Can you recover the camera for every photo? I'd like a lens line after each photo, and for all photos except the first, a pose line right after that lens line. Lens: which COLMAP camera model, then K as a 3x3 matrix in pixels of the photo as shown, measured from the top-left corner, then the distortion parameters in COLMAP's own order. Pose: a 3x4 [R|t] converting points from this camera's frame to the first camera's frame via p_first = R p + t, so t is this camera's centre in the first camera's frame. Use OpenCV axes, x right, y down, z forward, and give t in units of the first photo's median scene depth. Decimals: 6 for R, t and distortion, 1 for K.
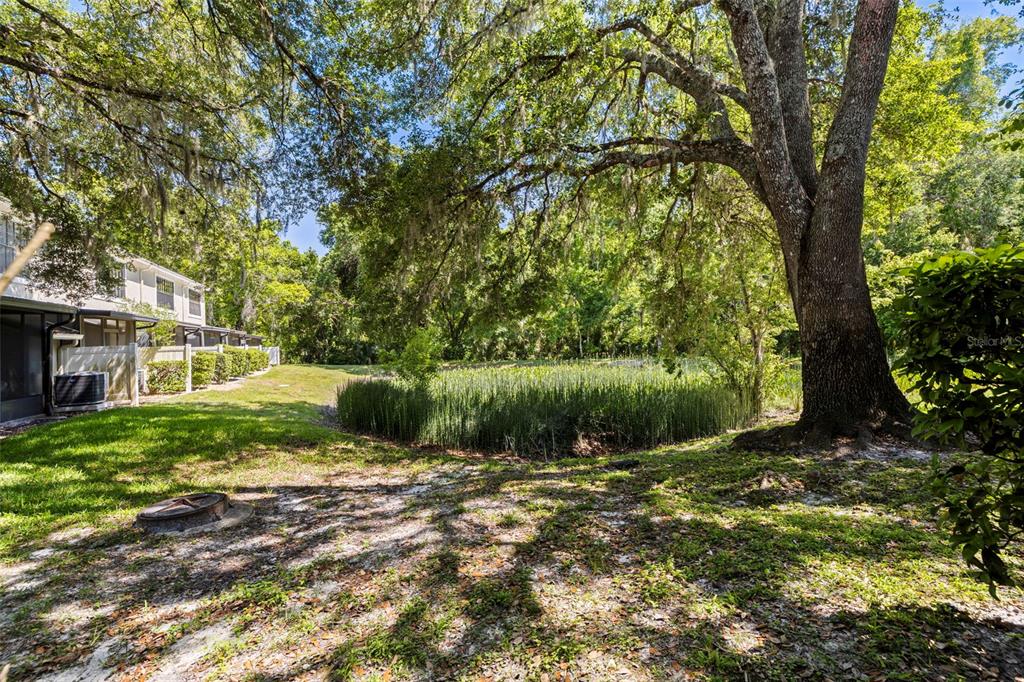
lens RADIAL K [[435.2, 0, 513.5], [0, 435.2, 339.6], [0, 0, 1]] dist [0.000147, 0.000097]
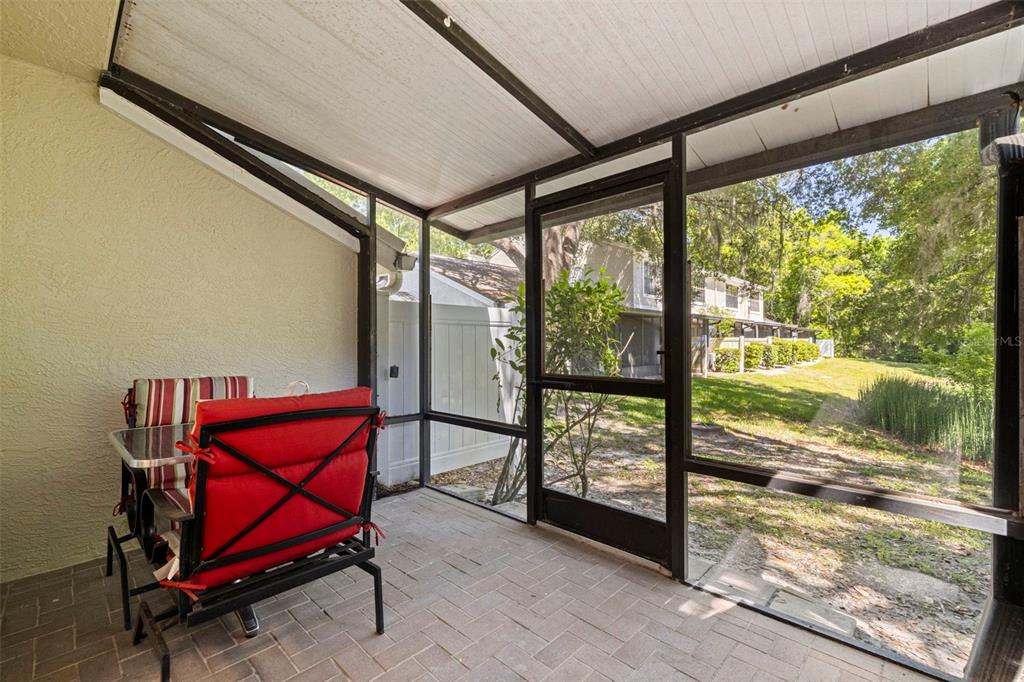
lens RADIAL K [[435.2, 0, 513.5], [0, 435.2, 339.6], [0, 0, 1]] dist [0.000147, 0.000097]
pose [[0.392789, 0.033382, -0.919023, 0.150539], [-0.012371, 0.999442, 0.031016, -0.009491], [0.919545, -0.000813, 0.392983, -0.114722]]
